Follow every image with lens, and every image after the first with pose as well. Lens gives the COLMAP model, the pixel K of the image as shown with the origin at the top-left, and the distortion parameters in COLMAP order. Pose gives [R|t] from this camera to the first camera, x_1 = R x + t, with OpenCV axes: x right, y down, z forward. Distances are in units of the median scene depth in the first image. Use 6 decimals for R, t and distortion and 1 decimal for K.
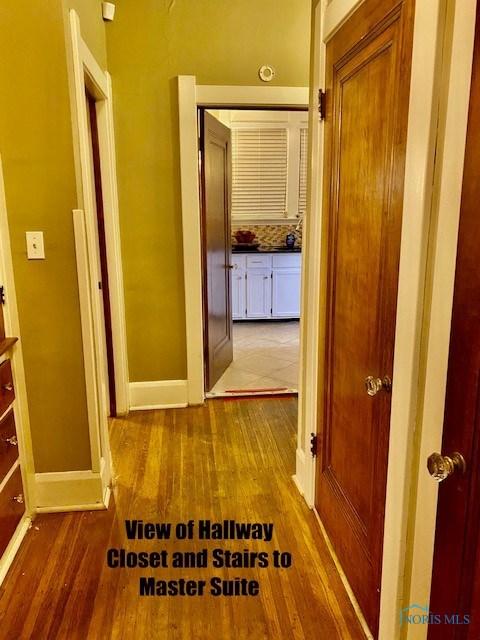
lens RADIAL K [[495.0, 0, 239.5], [0, 495.0, 319.4], [0, 0, 1]] dist [0.008069, -0.014429]
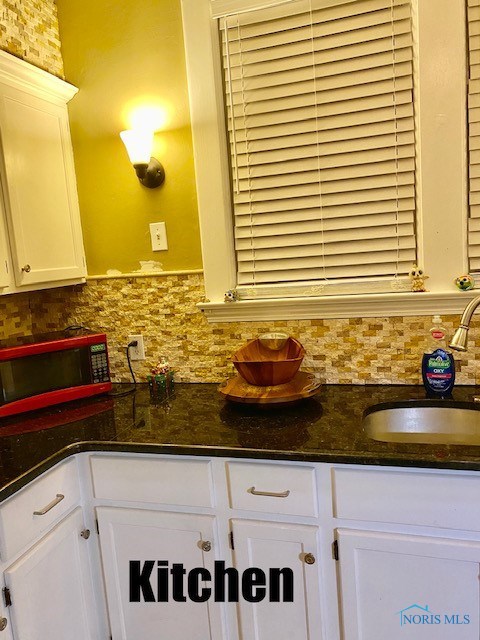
lens RADIAL K [[495.0, 0, 239.6], [0, 495.0, 318.3], [0, 0, 1]] dist [0.008069, -0.014429]
pose [[0.929462, -0.015208, -0.368603, 0.102328], [-0.016271, 0.996488, -0.082140, -0.163945], [0.368558, 0.082344, 0.925951, 0.695752]]
